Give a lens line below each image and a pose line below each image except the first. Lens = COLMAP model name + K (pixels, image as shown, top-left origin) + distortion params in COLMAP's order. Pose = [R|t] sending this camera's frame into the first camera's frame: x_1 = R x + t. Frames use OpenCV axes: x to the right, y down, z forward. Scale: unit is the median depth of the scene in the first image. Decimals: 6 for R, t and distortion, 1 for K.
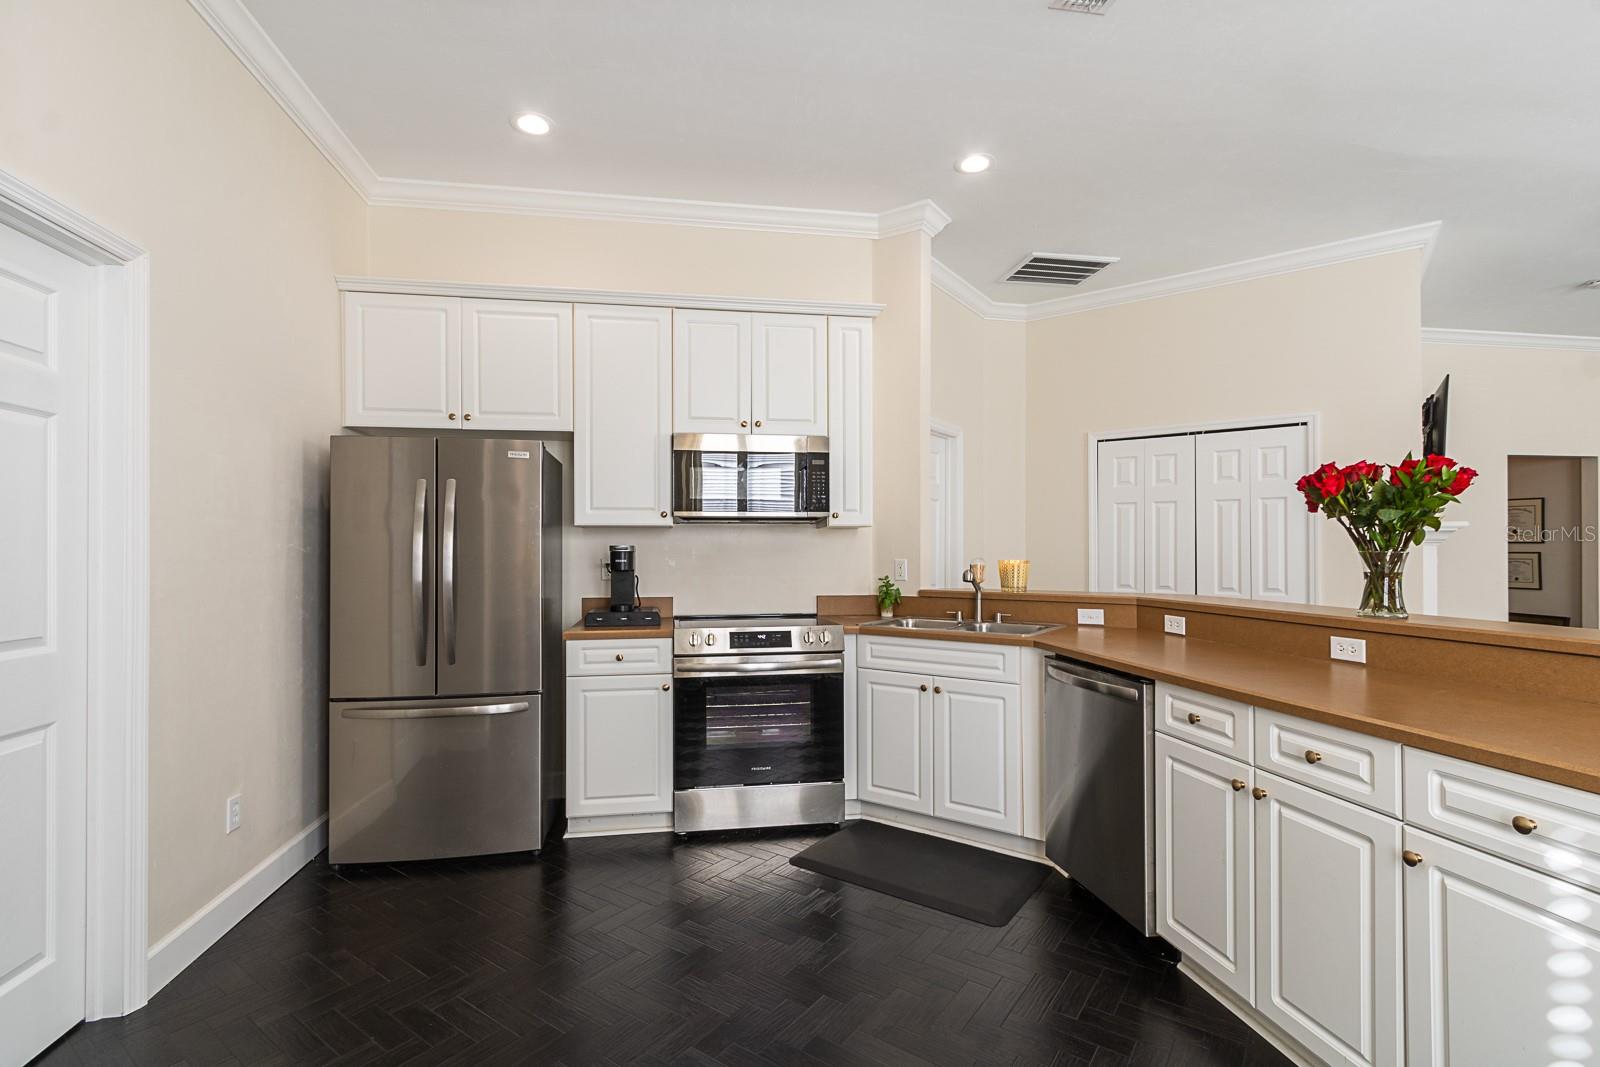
lens RADIAL K [[737.2, 0, 795.2], [0, 737.2, 547.1], [0, 0, 1]] dist [0.005690, -0.001905]
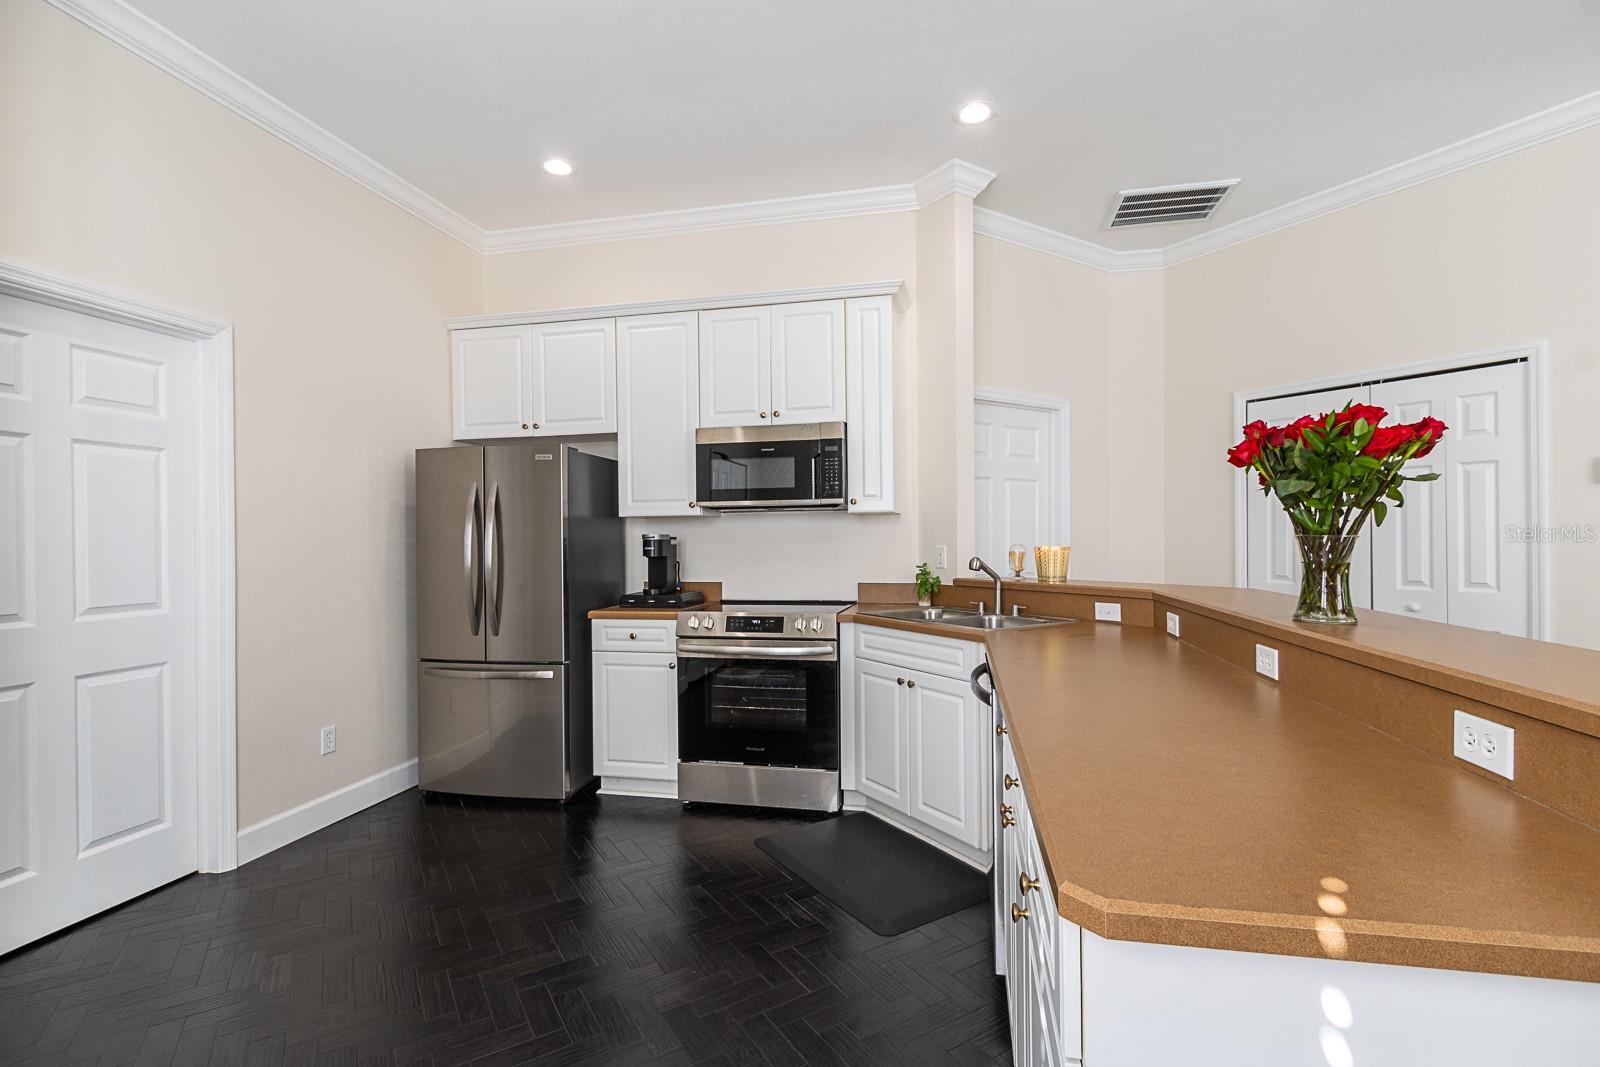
lens RADIAL K [[737.2, 0, 804.1], [0, 737.2, 539.3], [0, 0, 1]] dist [0.005690, -0.001905]
pose [[0.929100, -0.006432, -0.369772, 0.386323], [0.009934, 0.999922, 0.007568, -0.000803], [0.369694, -0.010705, 0.929092, 0.066561]]
